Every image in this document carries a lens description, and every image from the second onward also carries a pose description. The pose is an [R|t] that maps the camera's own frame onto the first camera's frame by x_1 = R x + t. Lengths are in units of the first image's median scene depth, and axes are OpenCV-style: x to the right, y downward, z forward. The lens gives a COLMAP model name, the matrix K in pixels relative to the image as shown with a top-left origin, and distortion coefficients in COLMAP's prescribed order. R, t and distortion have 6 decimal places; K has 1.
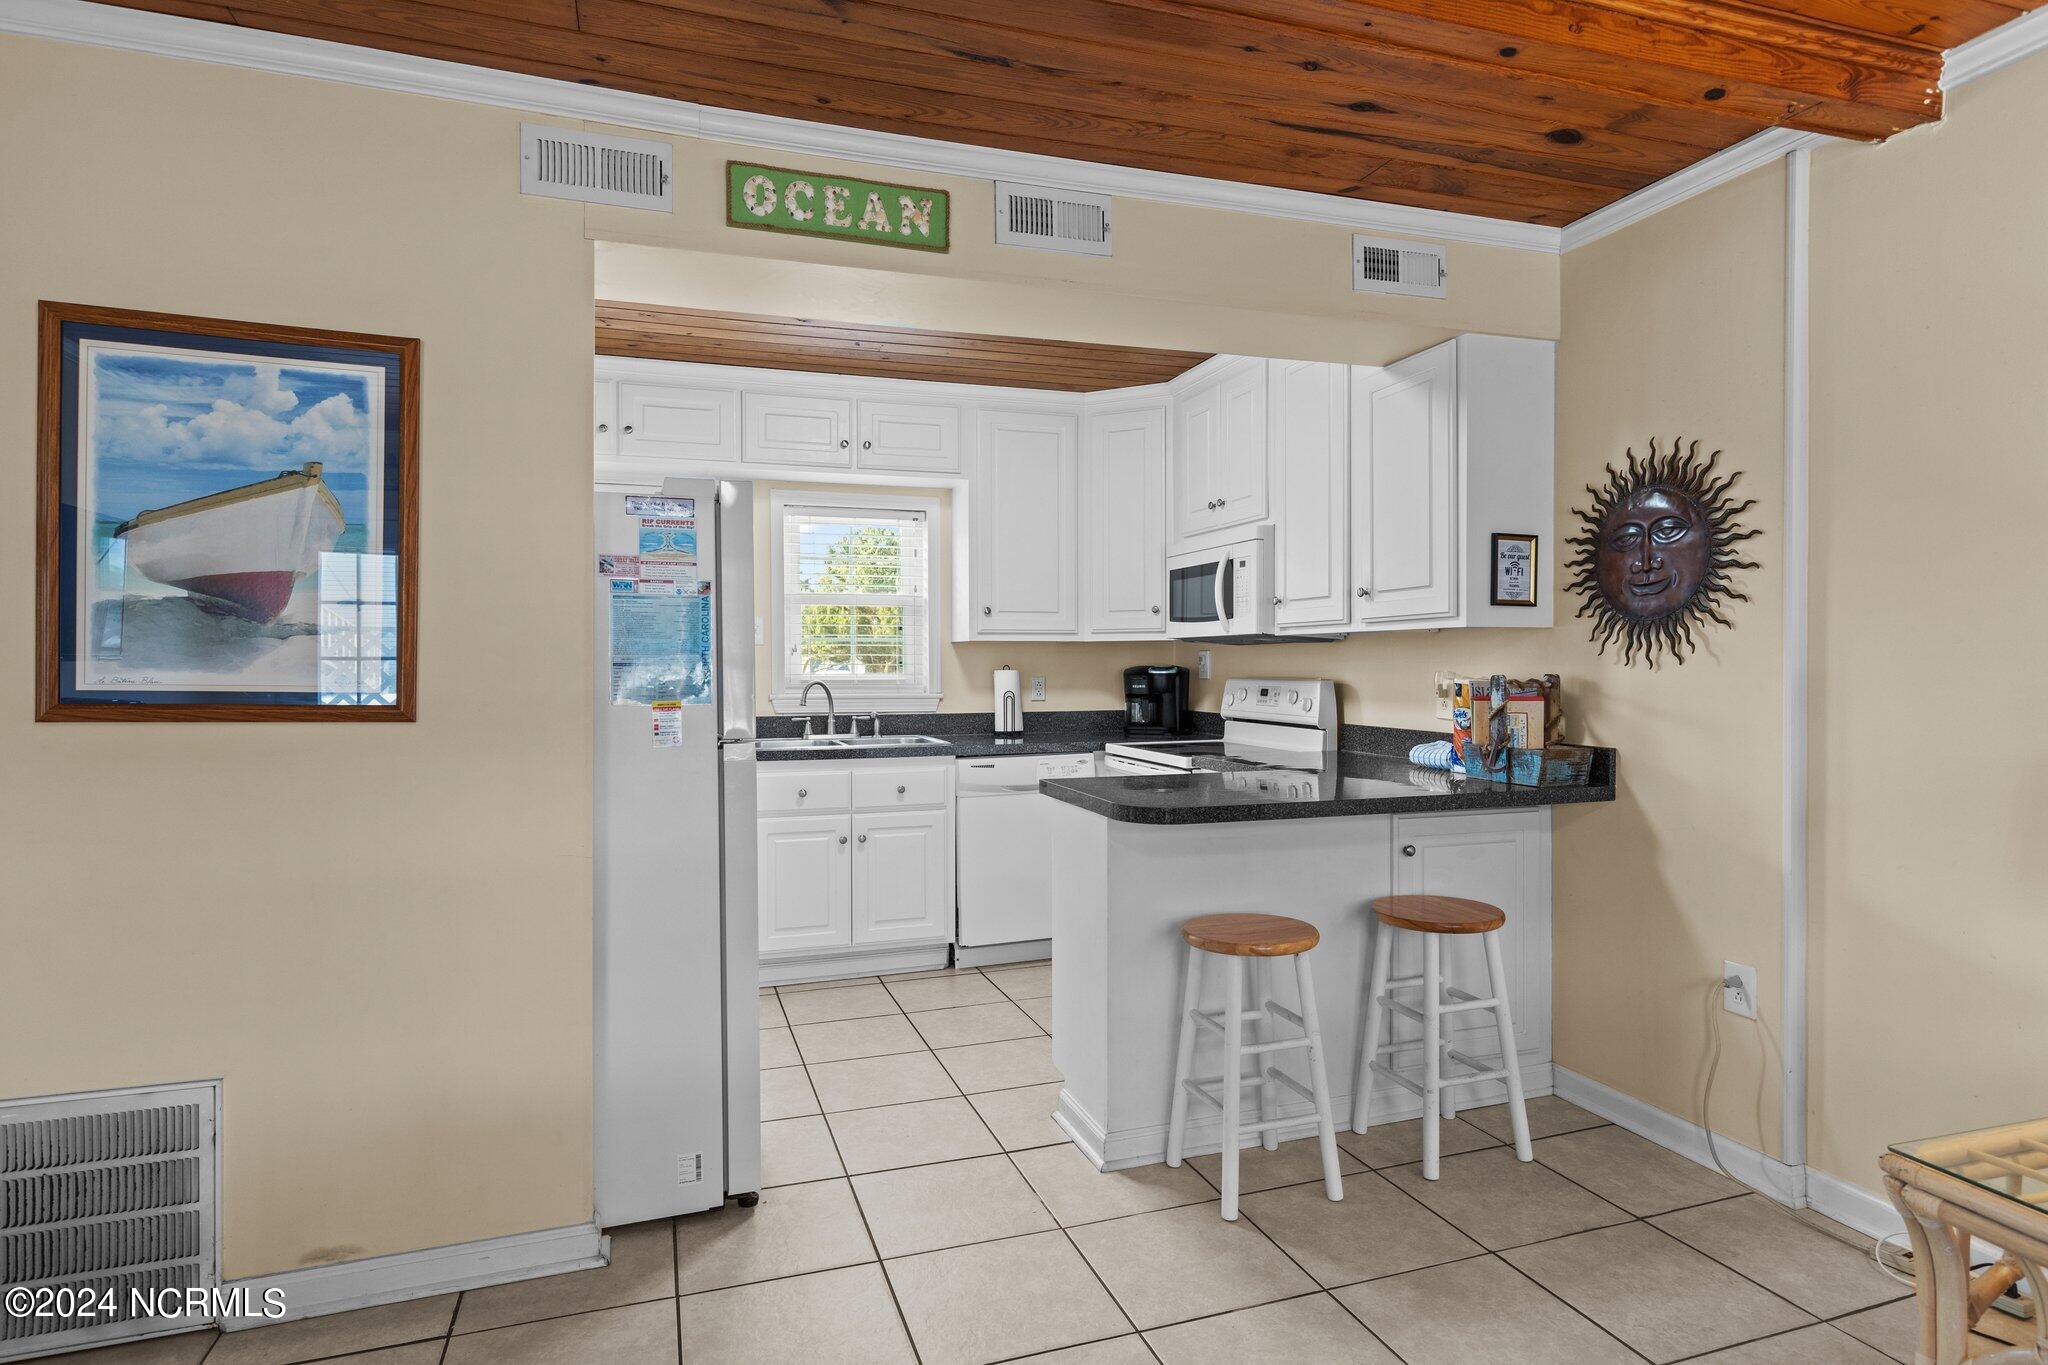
lens RADIAL K [[1126.2, 0, 1014.8], [0, 1126.2, 676.5], [0, 0, 1]] dist [0.009720, -0.003478]
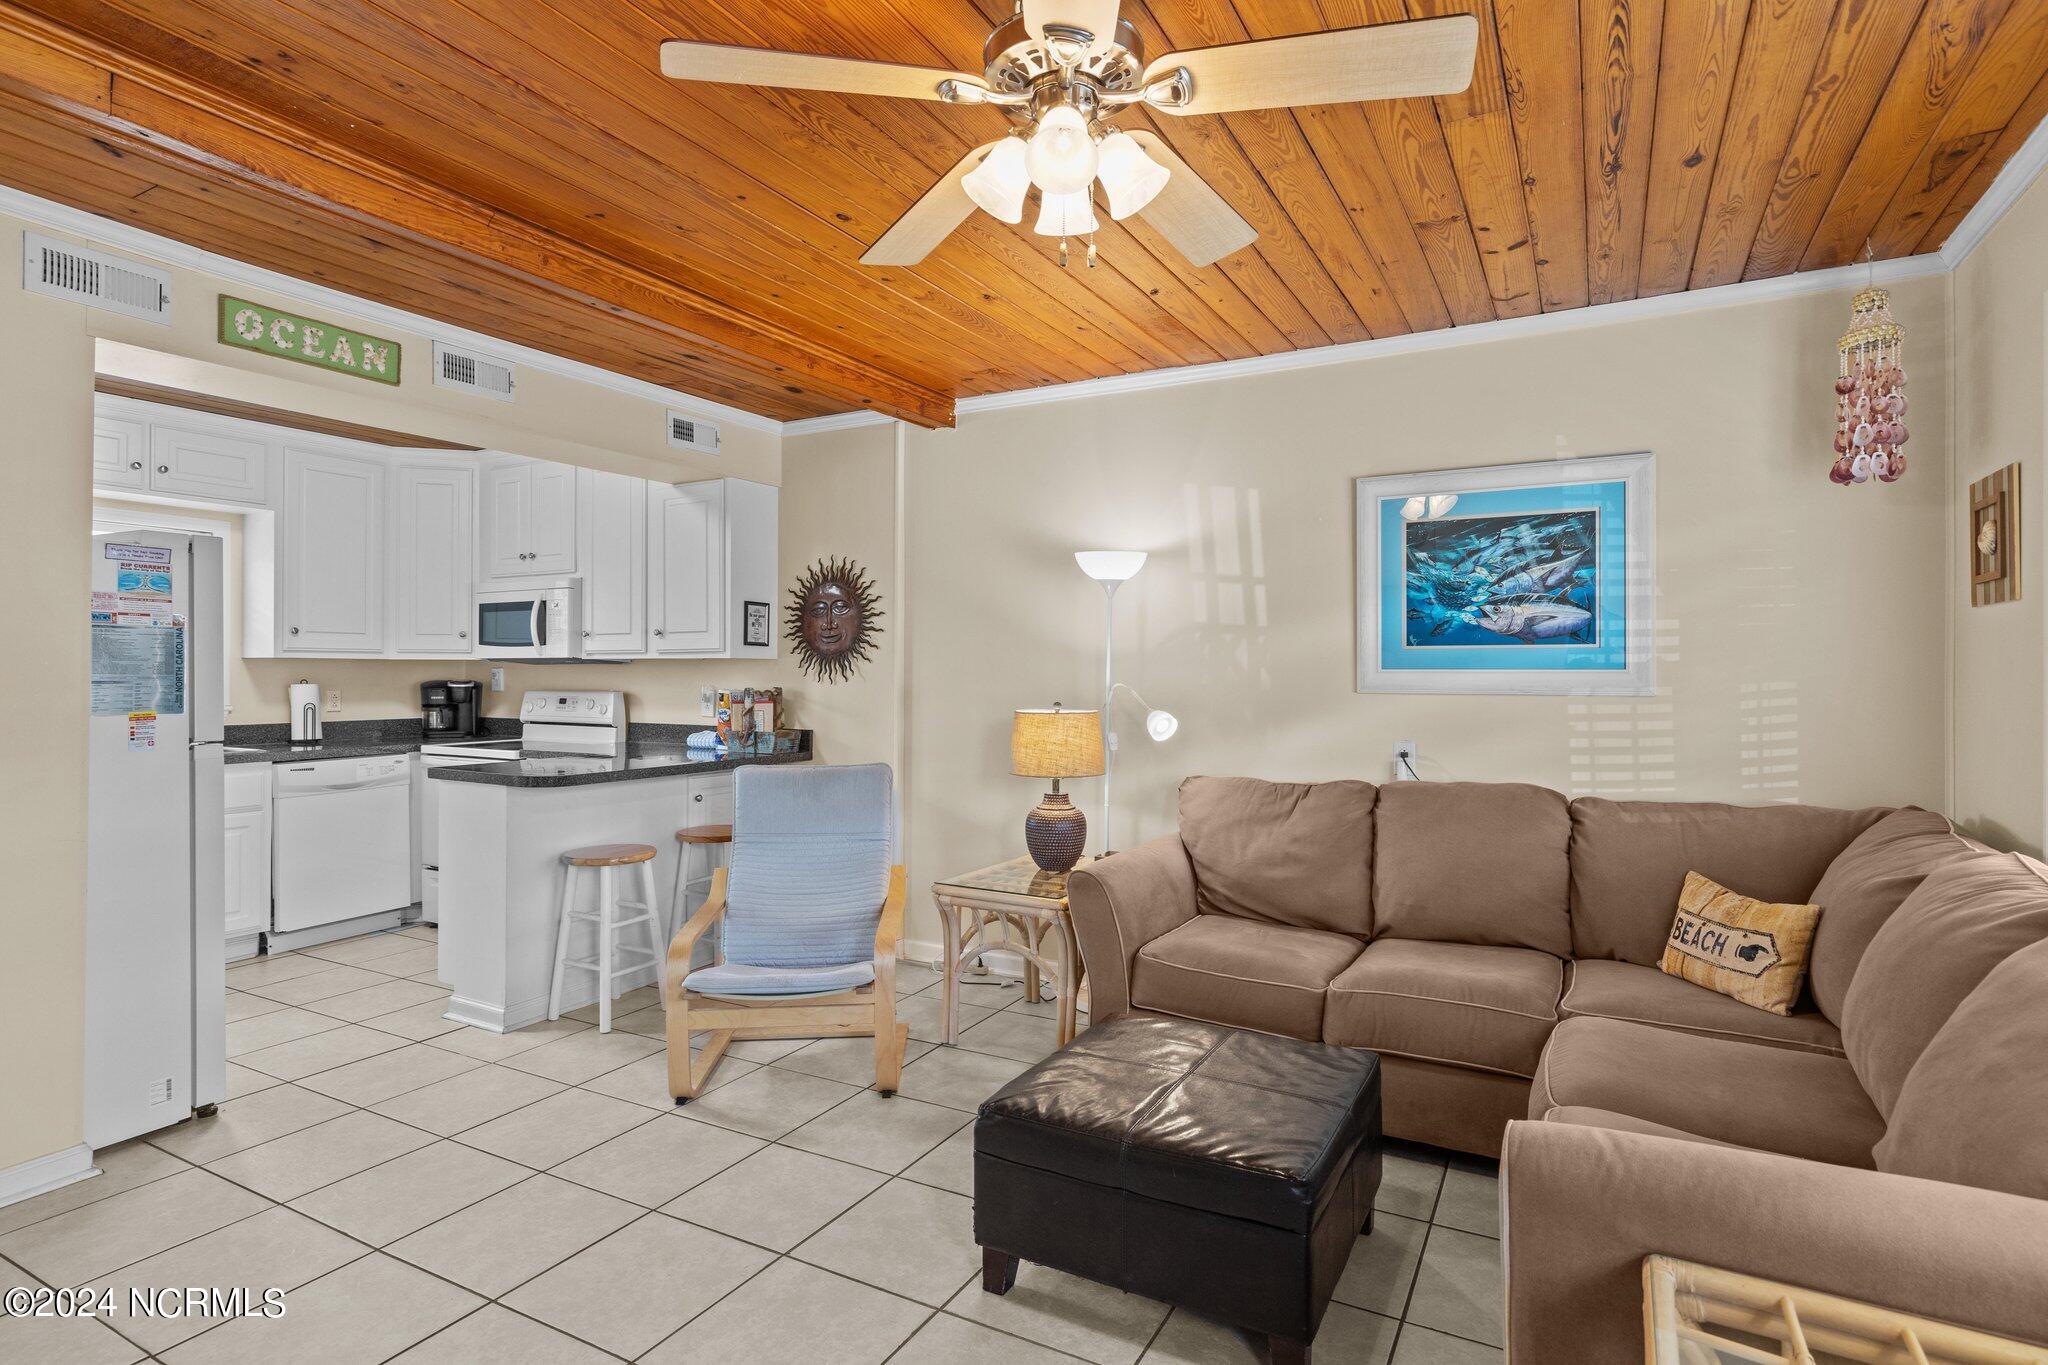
lens RADIAL K [[1043.1, 0, 1041.9], [0, 1043.1, 668.3], [0, 0, 1]] dist [0.001543, -0.003425]
pose [[0.729745, 0.008747, 0.683663, -0.208521], [0.003035, 0.999867, -0.016033, -0.002835], [-0.683712, 0.013775, 0.729621, -0.279421]]
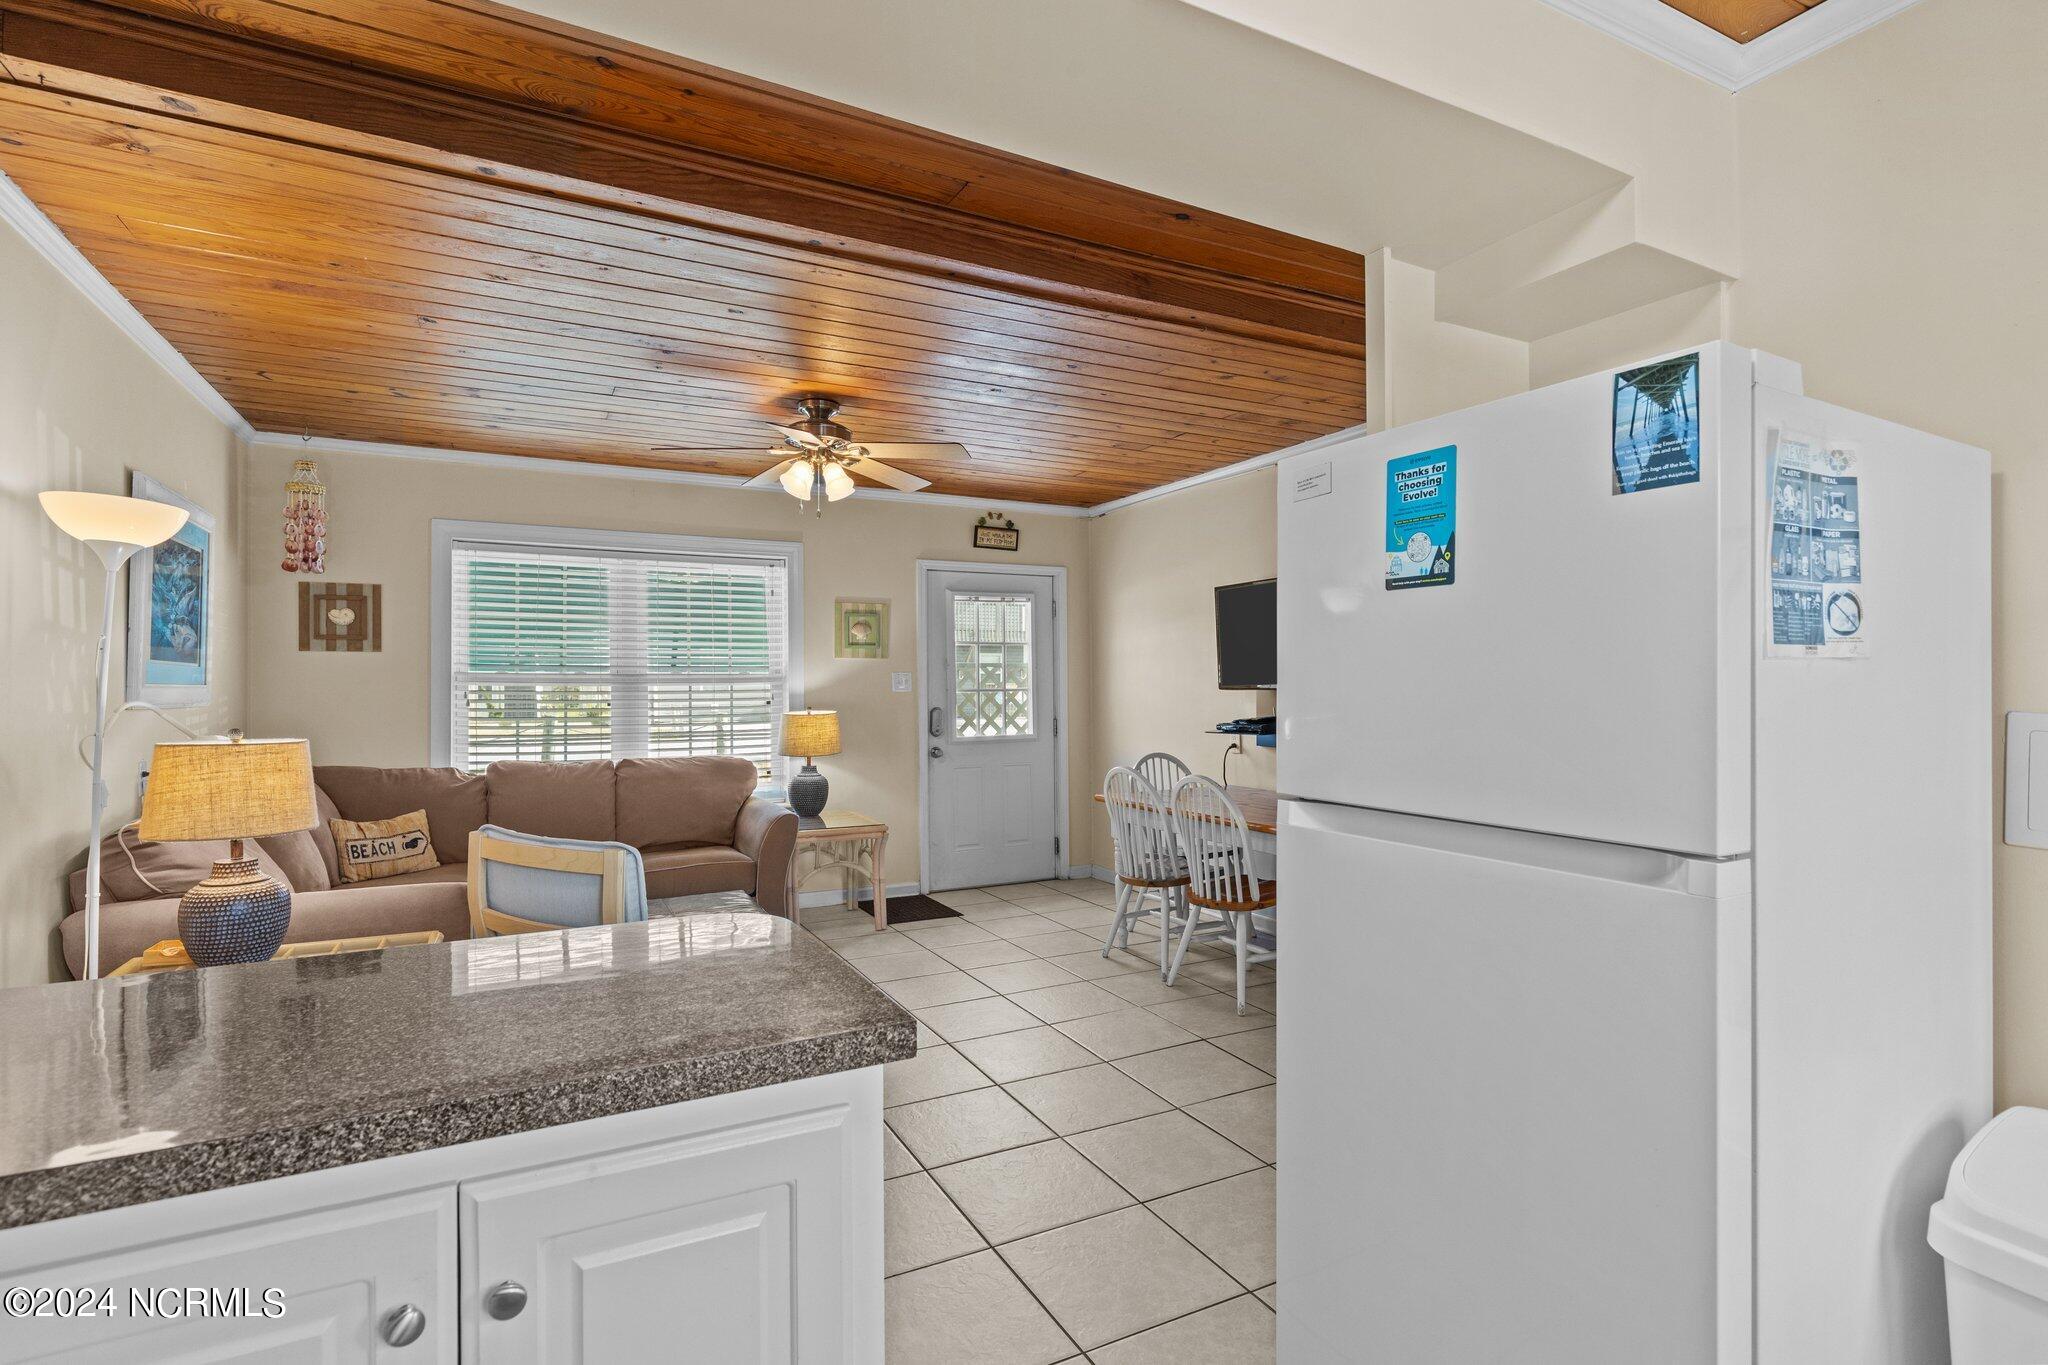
lens RADIAL K [[1002.6, 0, 1033.3], [0, 1002.6, 676.9], [0, 0, 1]] dist [-0.001331, 0.000299]
pose [[-0.986383, 0.006436, -0.164341, 0.029550], [0.006508, 0.999979, 0.000099, -0.015306], [0.164339, -0.000972, -0.986404, 0.963091]]
